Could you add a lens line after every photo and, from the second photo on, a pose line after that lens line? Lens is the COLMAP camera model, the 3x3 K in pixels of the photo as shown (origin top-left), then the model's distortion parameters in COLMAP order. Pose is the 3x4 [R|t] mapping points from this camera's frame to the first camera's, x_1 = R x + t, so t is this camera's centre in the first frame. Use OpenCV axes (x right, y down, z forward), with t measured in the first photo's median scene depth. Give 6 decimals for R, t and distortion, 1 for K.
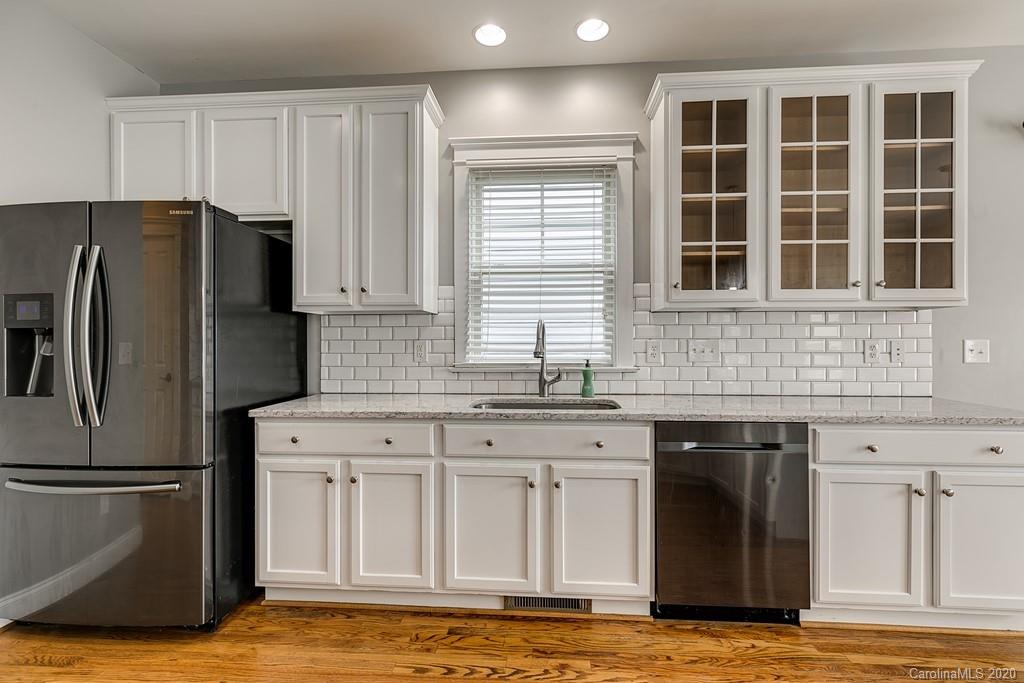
lens RADIAL K [[463.9, 0, 510.0], [0, 463.9, 343.2], [0, 0, 1]] dist [0.005748, -0.001500]
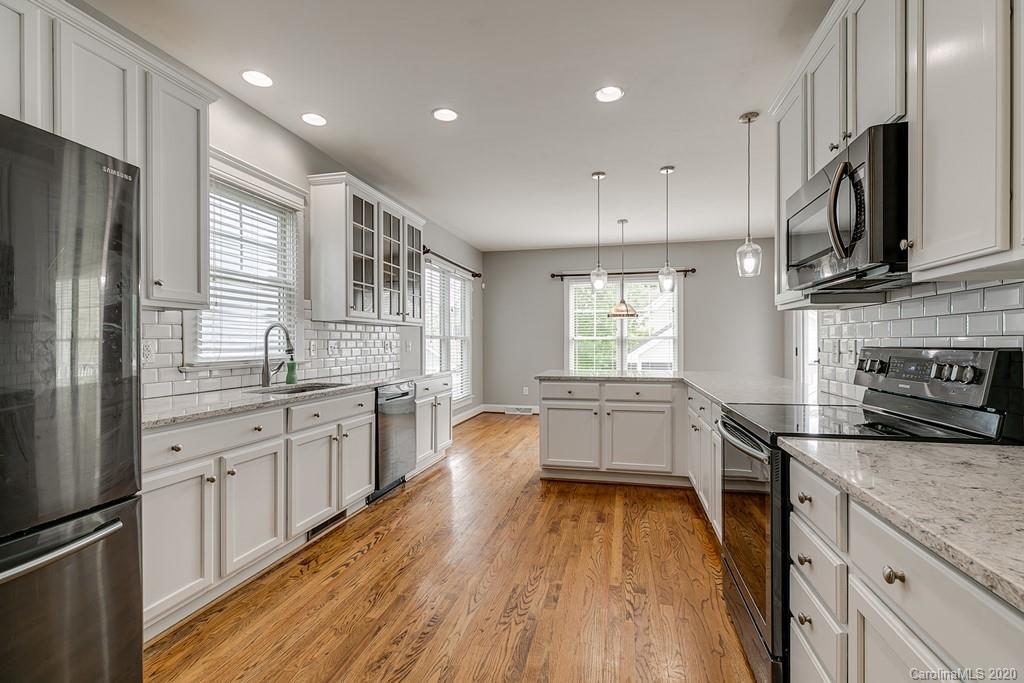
lens RADIAL K [[463.9, 0, 518.7], [0, 463.9, 345.5], [0, 0, 1]] dist [0.005748, -0.001500]
pose [[0.153269, -0.005356, 0.988170, -1.069251], [0.001461, 0.999985, 0.005193, 0.002411], [-0.988183, 0.000648, 0.153275, 0.167068]]
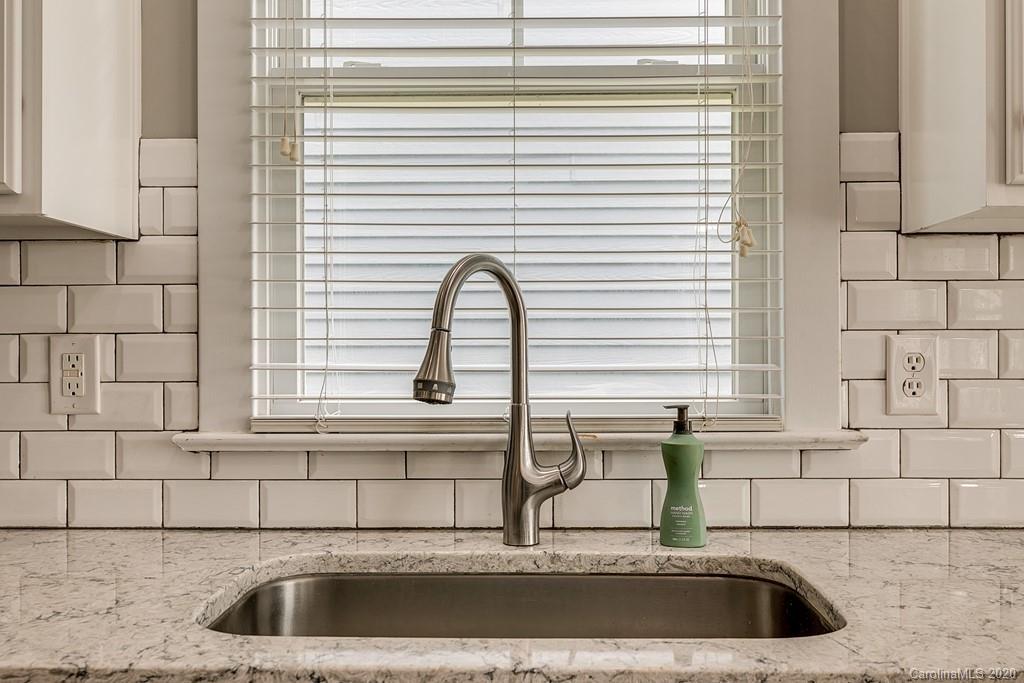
lens RADIAL K [[1013.5, 0, 510.5], [0, 1013.5, 347.3], [0, 0, 1]] dist [0.018883, 0.000000]
pose [[0.998414, 0.000400, 0.056302, 0.034979], [0.000224, 0.999939, -0.011079, 0.008456], [-0.056303, 0.011074, 0.998352, 0.425111]]
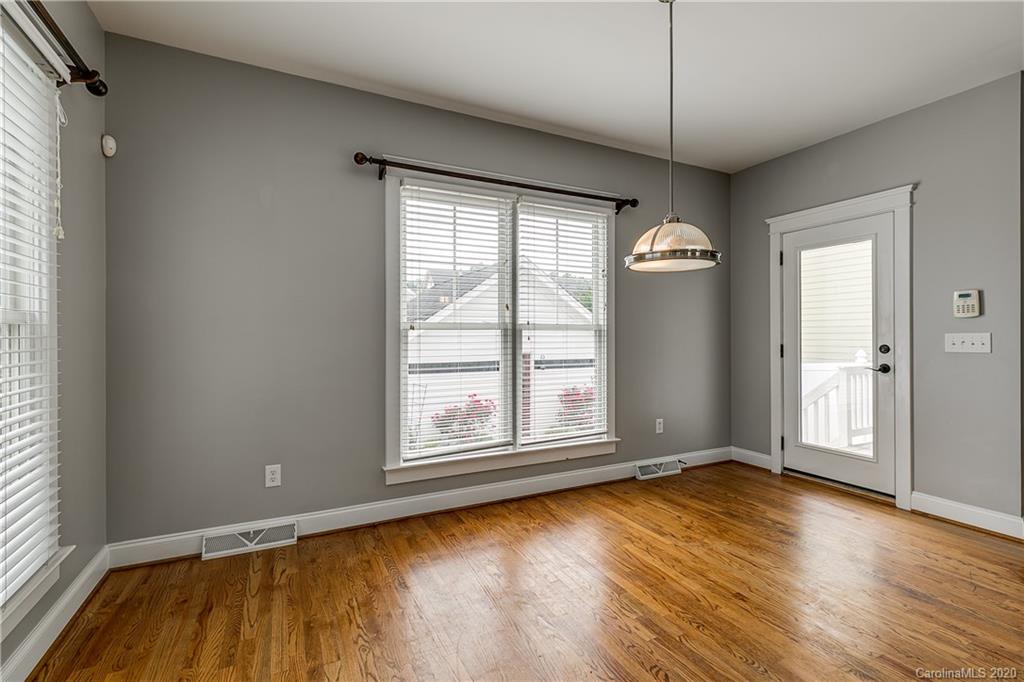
lens RADIAL K [[463.9, 0, 515.4], [0, 463.9, 336.1], [0, 0, 1]] dist [0.005748, -0.001500]
pose [[-0.511151, -0.005171, 0.859475, 0.872312], [-0.001437, 0.999986, 0.005162, -0.007616], [-0.859489, 0.001403, -0.511152, 0.687318]]
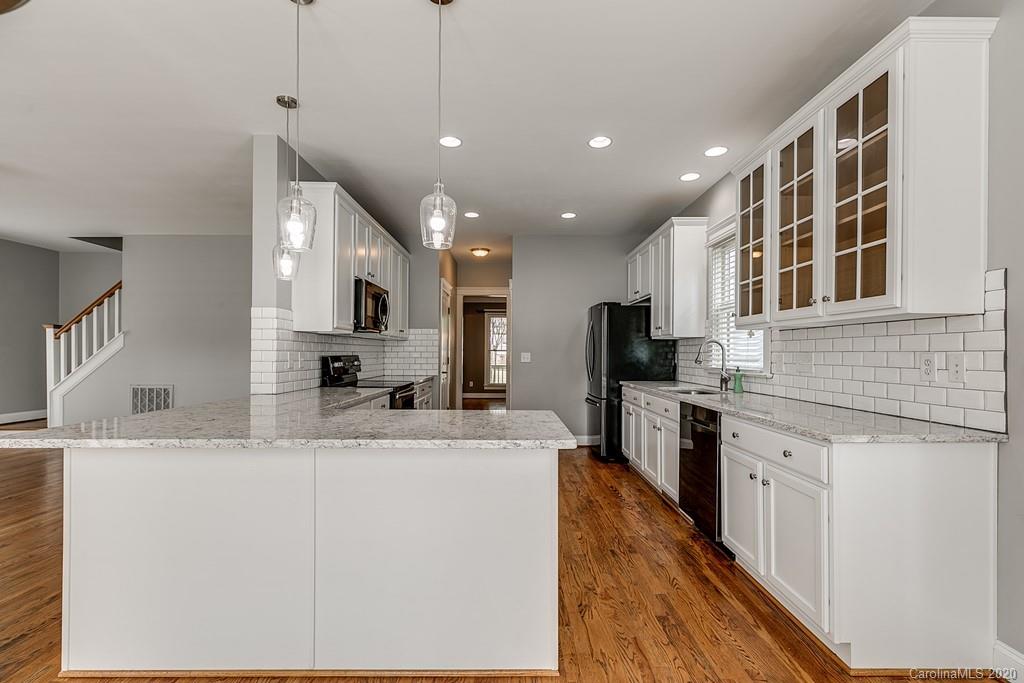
lens RADIAL K [[463.9, 0, 513.7], [0, 463.9, 349.5], [0, 0, 1]] dist [0.005748, -0.001500]
pose [[0.081072, -0.005907, -0.996691, 1.586139], [-0.005943, 0.999962, -0.006409, -0.004304], [0.996691, 0.006443, 0.081034, 0.202157]]
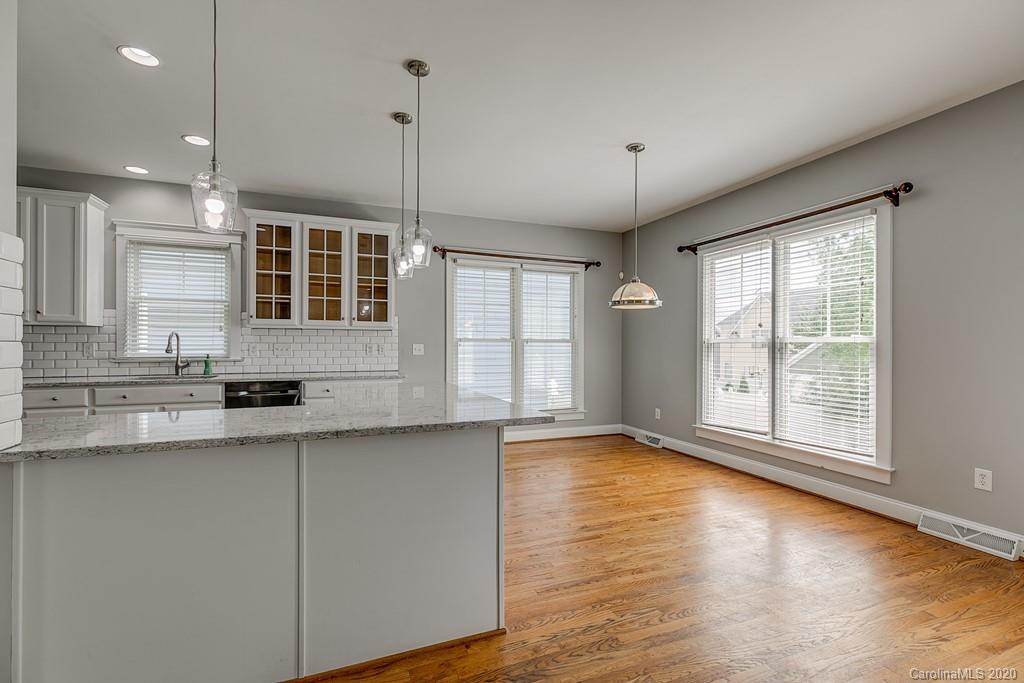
lens RADIAL K [[463.9, 0, 515.1], [0, 463.9, 344.5], [0, 0, 1]] dist [0.005748, -0.001500]
pose [[0.898691, 0.004874, 0.438555, 0.462634], [-0.005232, 0.999986, -0.000392, -0.007933], [-0.438551, -0.001942, 0.898704, -1.182435]]
